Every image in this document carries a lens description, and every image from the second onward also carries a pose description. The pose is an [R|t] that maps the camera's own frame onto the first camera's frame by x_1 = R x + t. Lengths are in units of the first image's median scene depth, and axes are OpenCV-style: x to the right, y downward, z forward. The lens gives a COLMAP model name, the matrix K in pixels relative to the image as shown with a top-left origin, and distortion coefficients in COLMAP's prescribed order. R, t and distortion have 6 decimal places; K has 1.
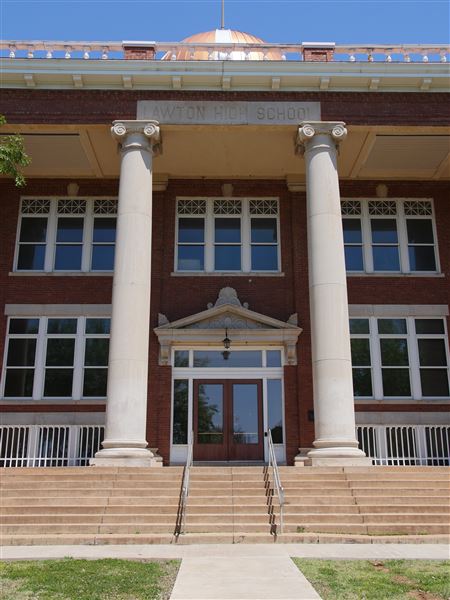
lens RADIAL K [[657.7, 0, 227.4], [0, 657.7, 289.6], [0, 0, 1]] dist [-0.015711, -0.004609]
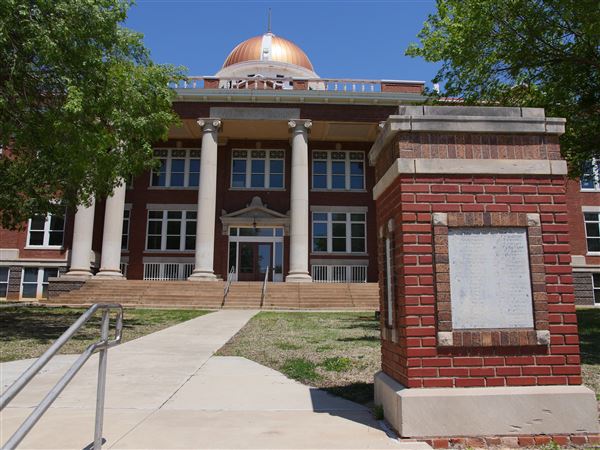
lens RADIAL K [[483.0, 0, 297.8], [0, 483.0, 224.1], [0, 0, 1]] dist [-0.101074, 0.081434]
pose [[0.999883, 0.012707, 0.008564, 0.117361], [-0.013590, 0.993574, 0.112366, -0.089462], [-0.007081, -0.112469, 0.993630, -0.481244]]
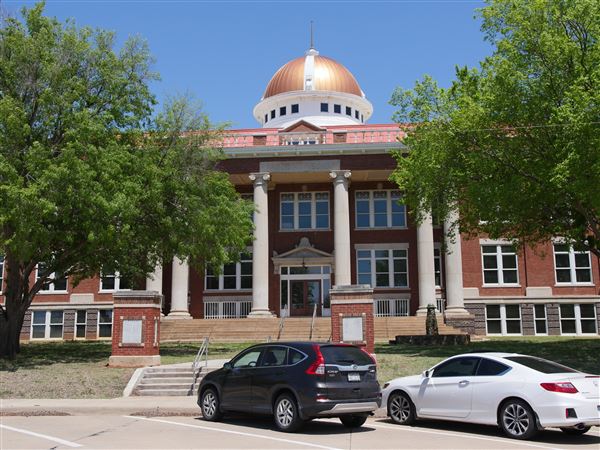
lens RADIAL K [[684.7, 0, 297.0], [0, 684.7, 224.8], [0, 0, 1]] dist [0.009253, 0.061419]
pose [[0.995087, -0.023297, -0.096227, 0.199555], [0.034163, 0.993022, 0.112869, -0.309041], [0.092926, -0.115602, 0.988939, -1.261963]]
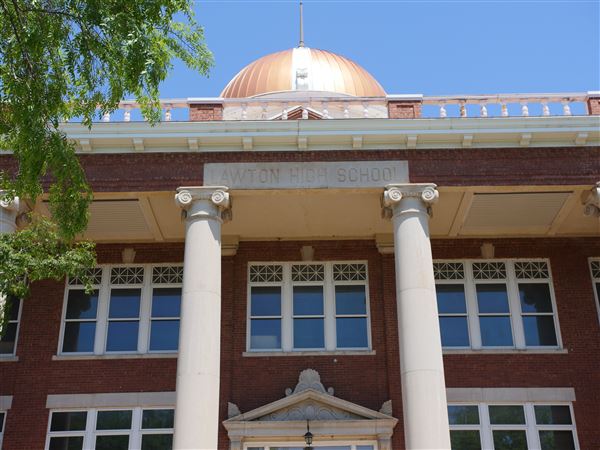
lens RADIAL K [[894.0, 0, 297.2], [0, 894.0, 202.0], [0, 0, 1]] dist [0.072826, 0.117038]
pose [[0.999588, -0.019104, -0.021406, 0.014538], [0.015615, 0.988147, -0.152713, -0.041960], [0.024069, 0.152316, 0.988039, -0.188769]]
